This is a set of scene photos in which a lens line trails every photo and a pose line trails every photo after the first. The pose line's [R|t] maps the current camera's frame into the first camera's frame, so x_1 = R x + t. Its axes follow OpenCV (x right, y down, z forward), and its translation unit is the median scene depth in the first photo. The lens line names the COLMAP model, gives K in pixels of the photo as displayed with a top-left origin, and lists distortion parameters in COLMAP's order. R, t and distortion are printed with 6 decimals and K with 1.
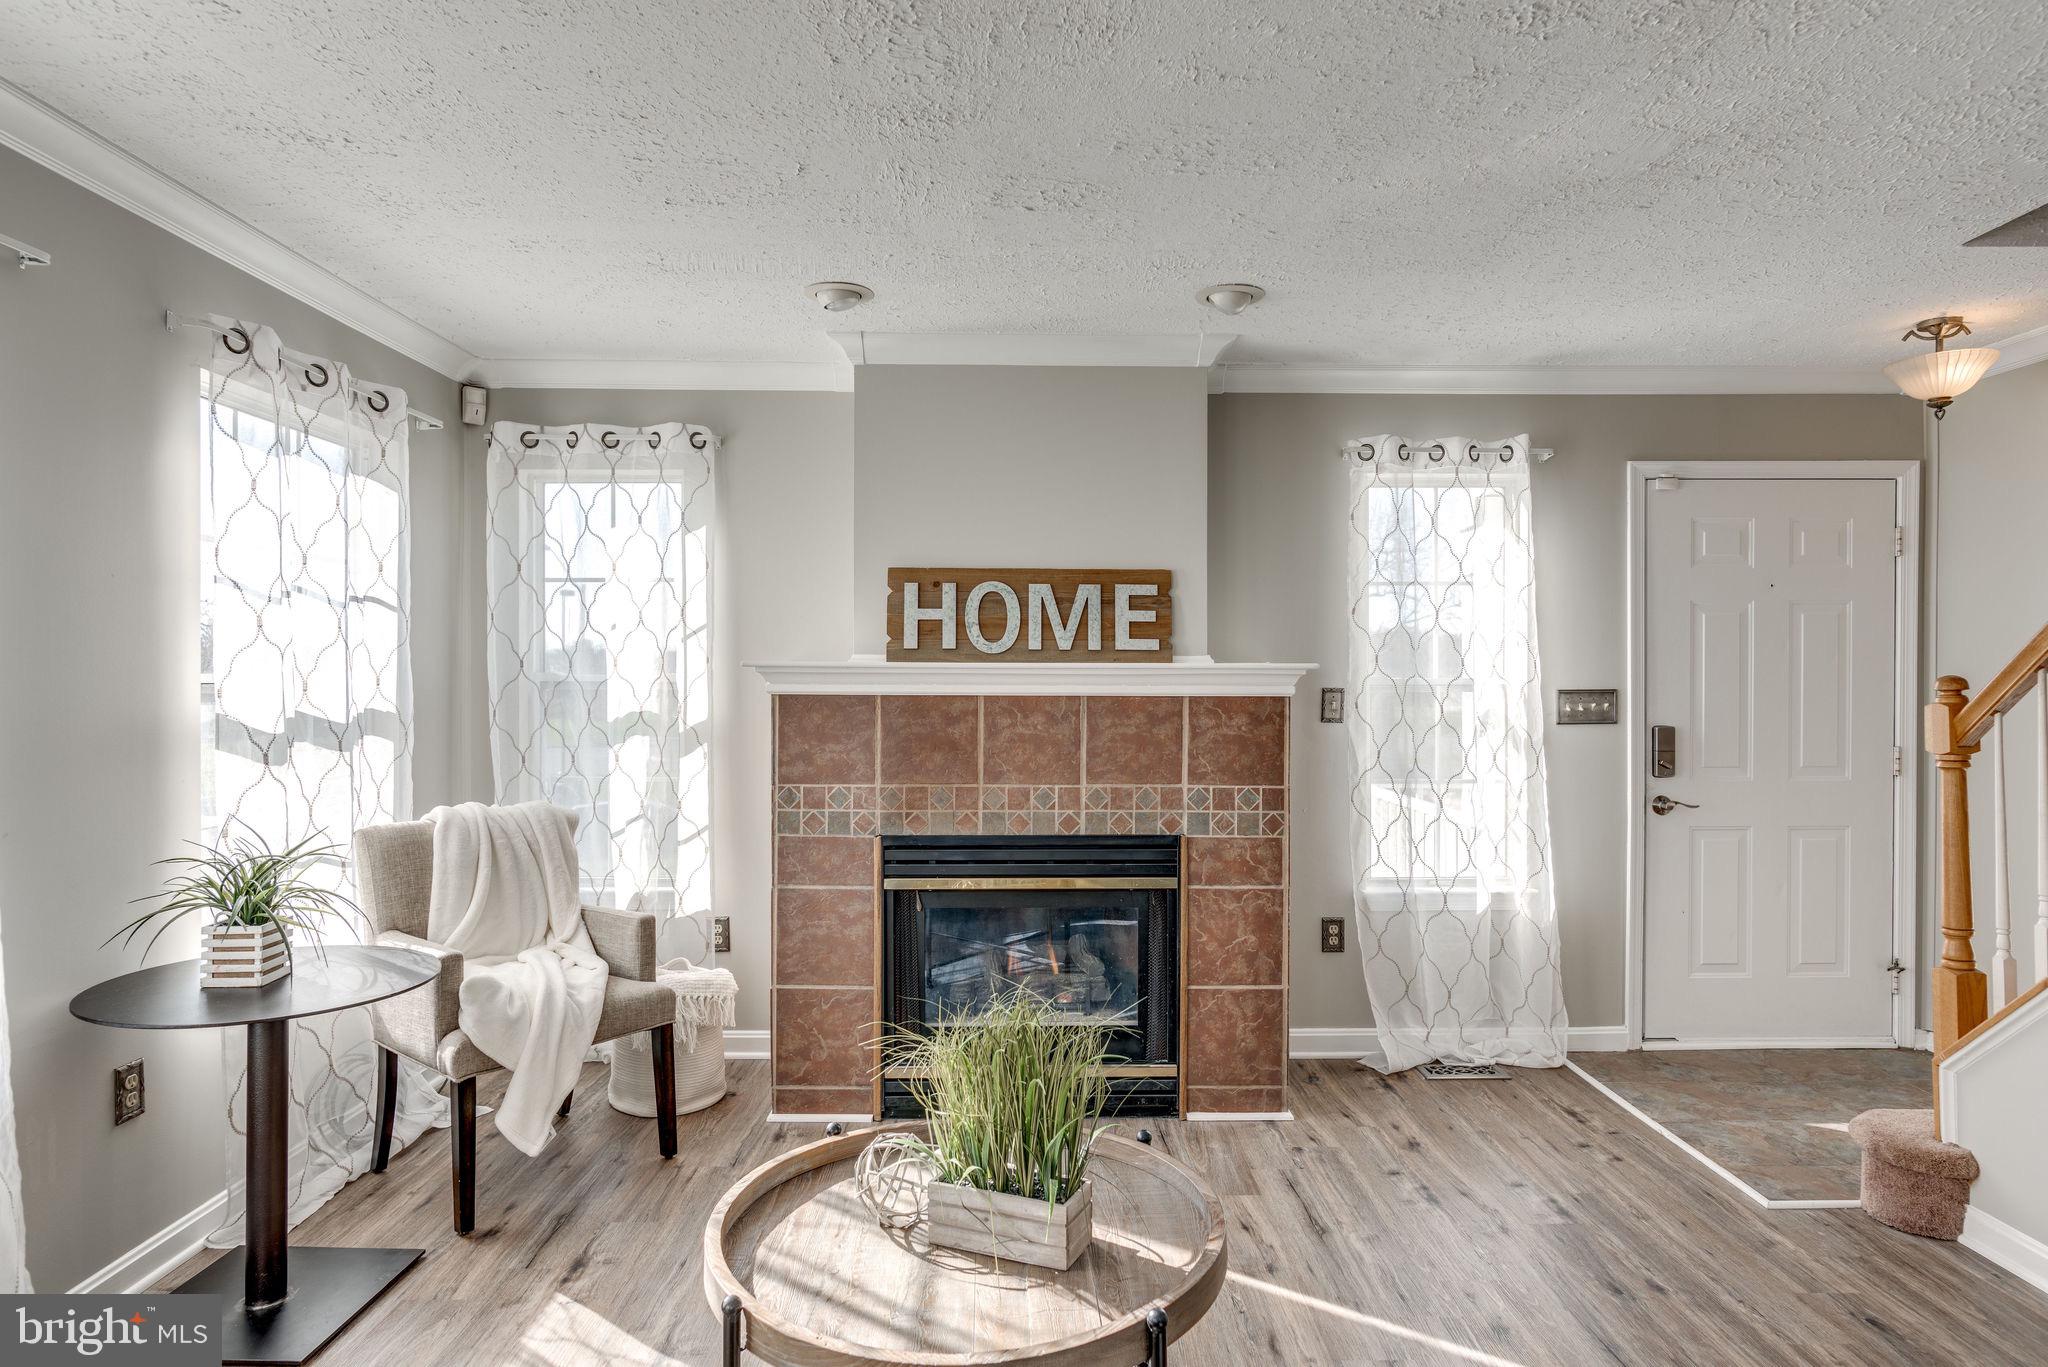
lens RADIAL K [[1179.7, 0, 1026.4], [0, 1179.7, 686.7], [0, 0, 1]] dist [-0.010049, 0.003876]
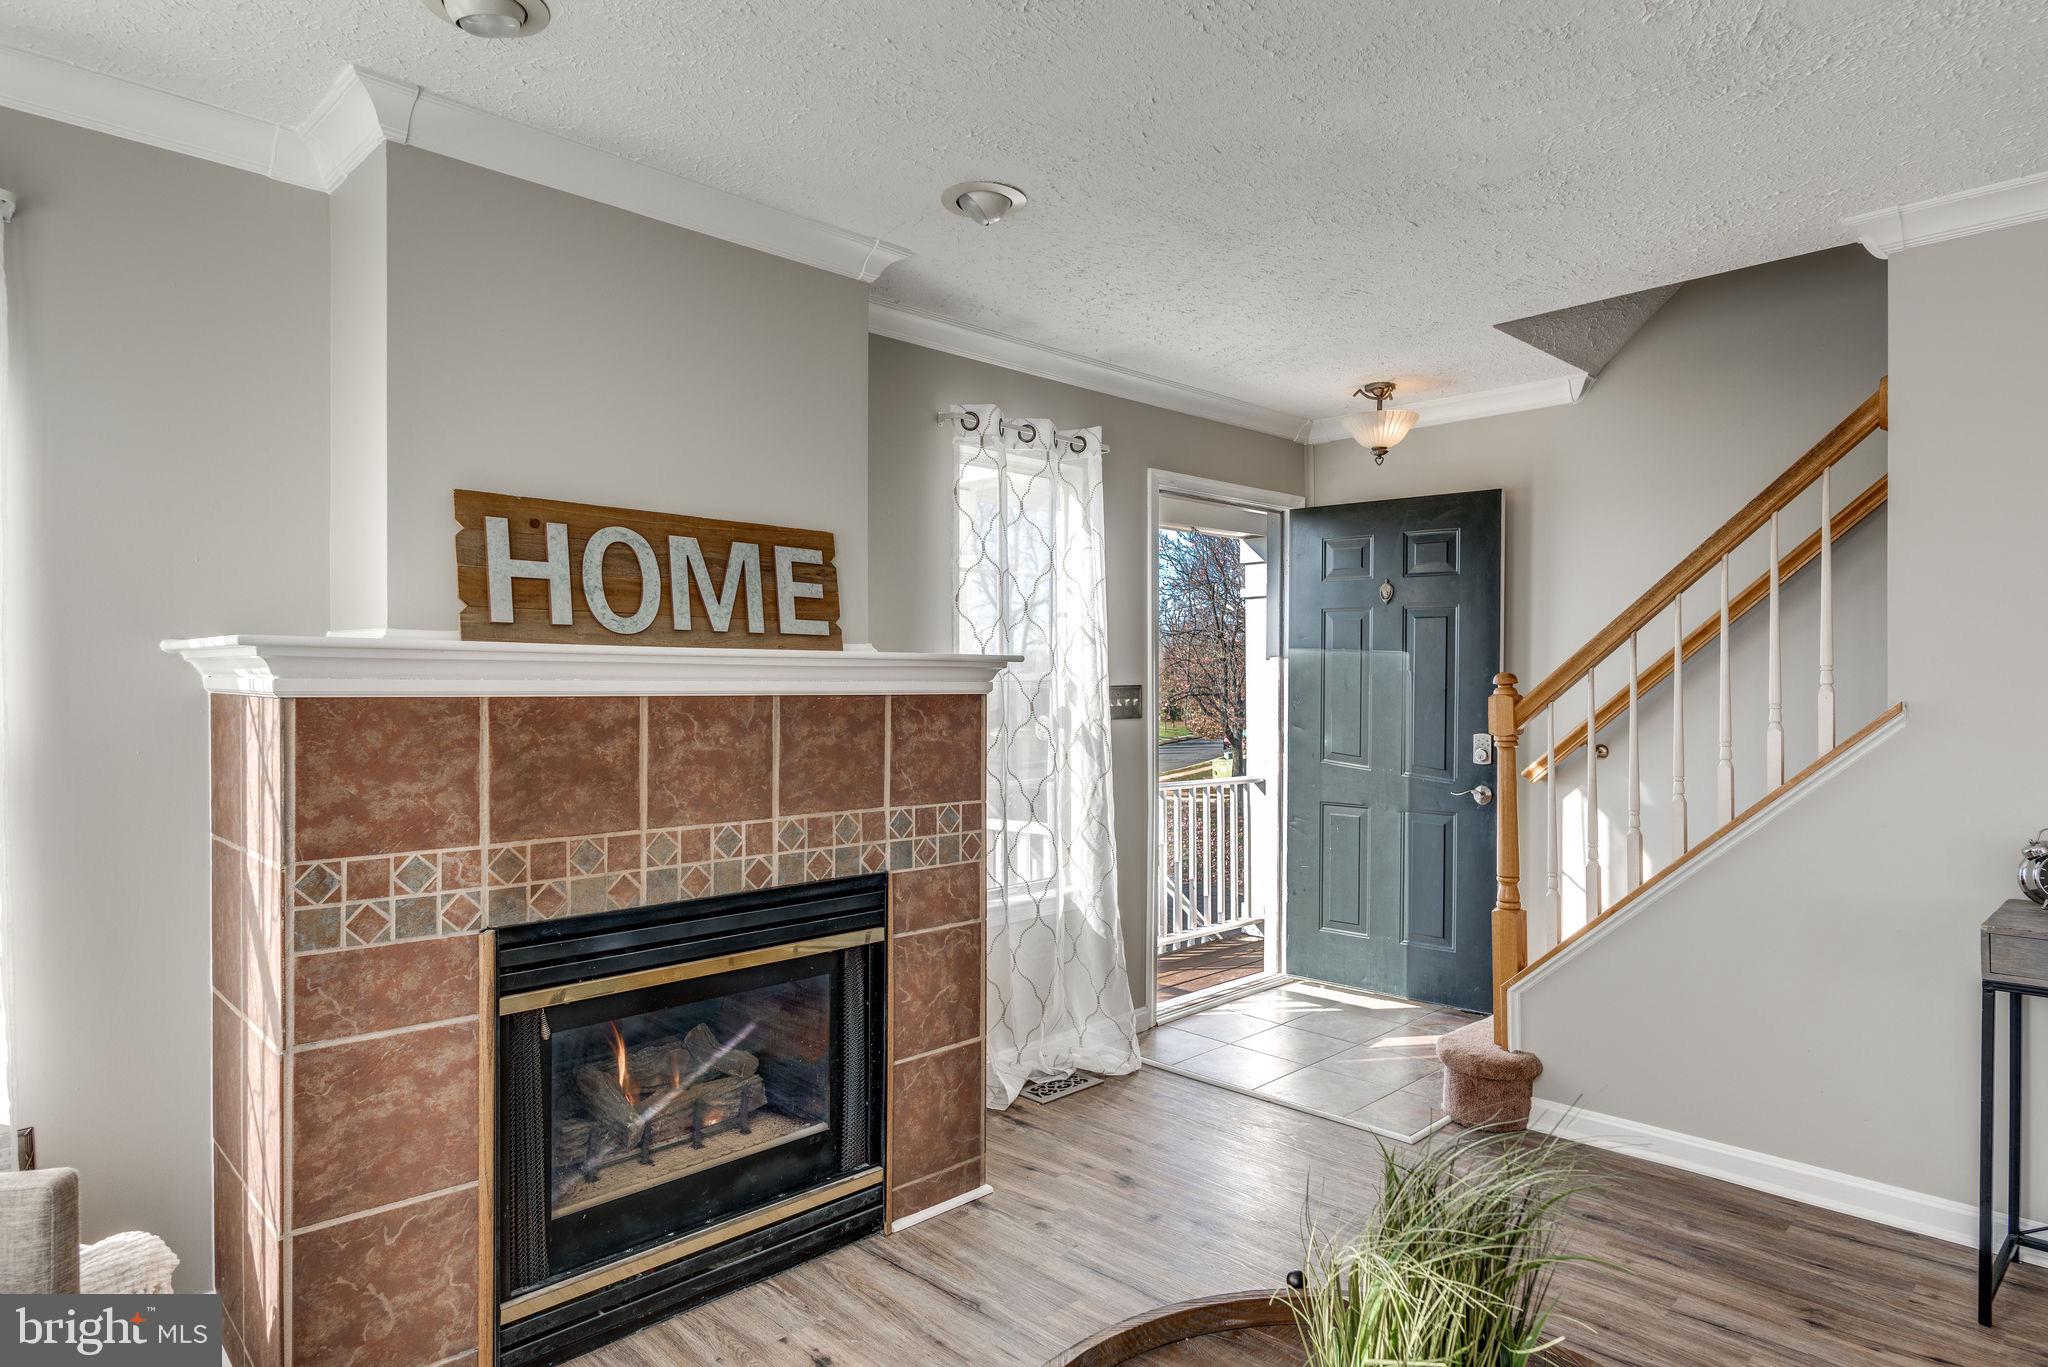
lens RADIAL K [[1179.7, 0, 1040.5], [0, 1179.7, 686.5], [0, 0, 1]] dist [-0.010049, 0.003876]
pose [[0.713449, -0.003590, 0.700698, -0.343024], [0.003291, 0.999993, 0.001772, 0.001529], [-0.700700, 0.001041, 0.713456, 0.367570]]
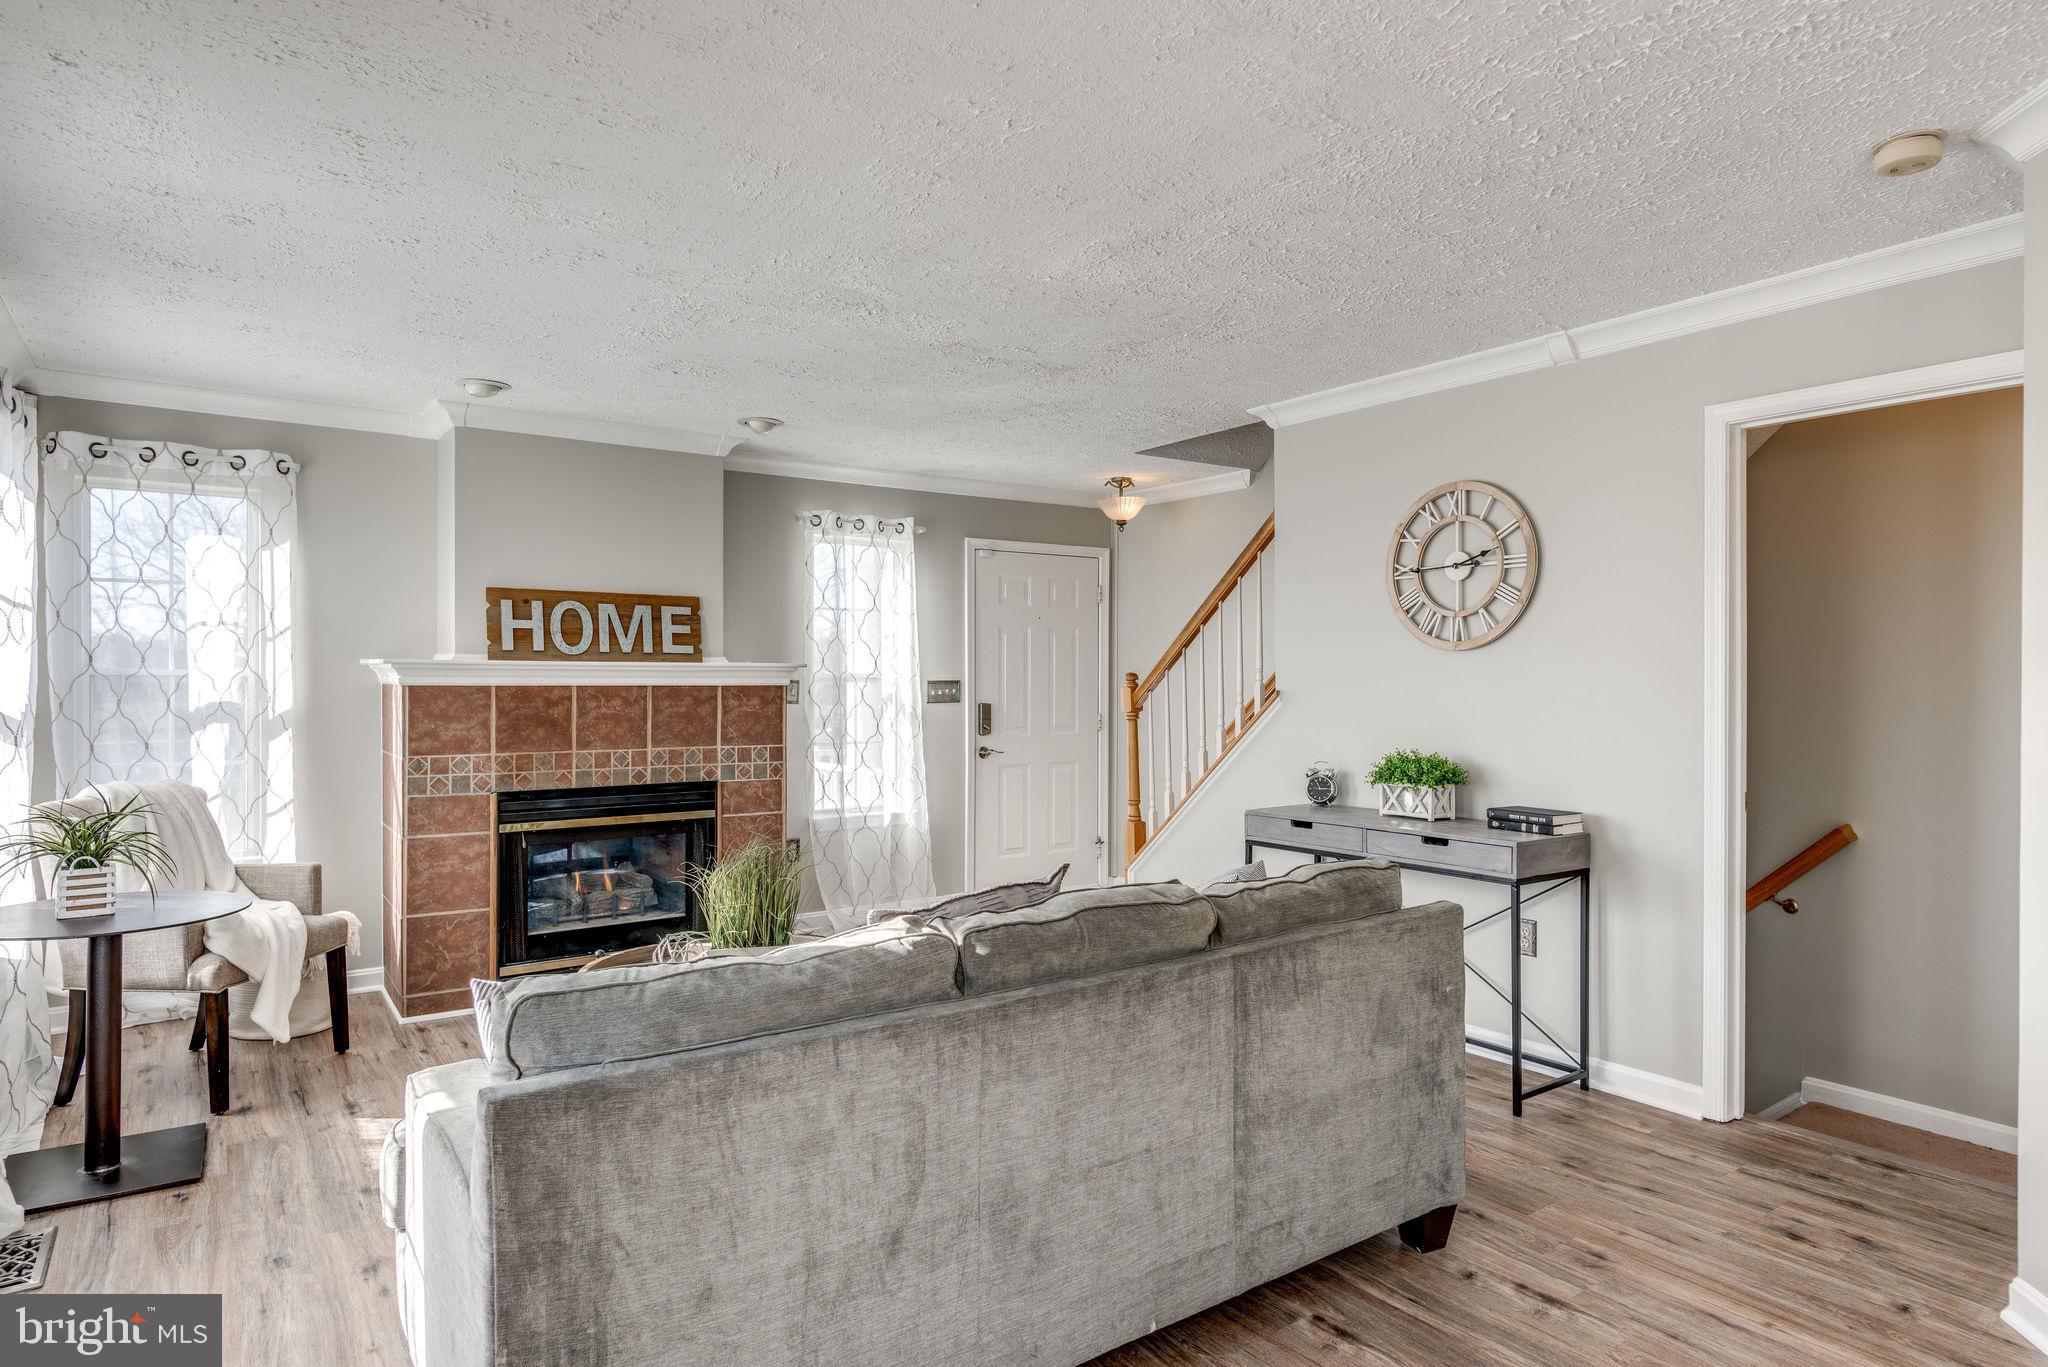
lens RADIAL K [[1179.7, 0, 1039.7], [0, 1179.7, 683.2], [0, 0, 1]] dist [-0.010049, 0.003876]
pose [[0.815316, -0.003070, 0.579008, -0.386198], [0.002516, 0.999995, 0.001760, 0.003679], [-0.579011, 0.000022, 0.815320, -0.418985]]
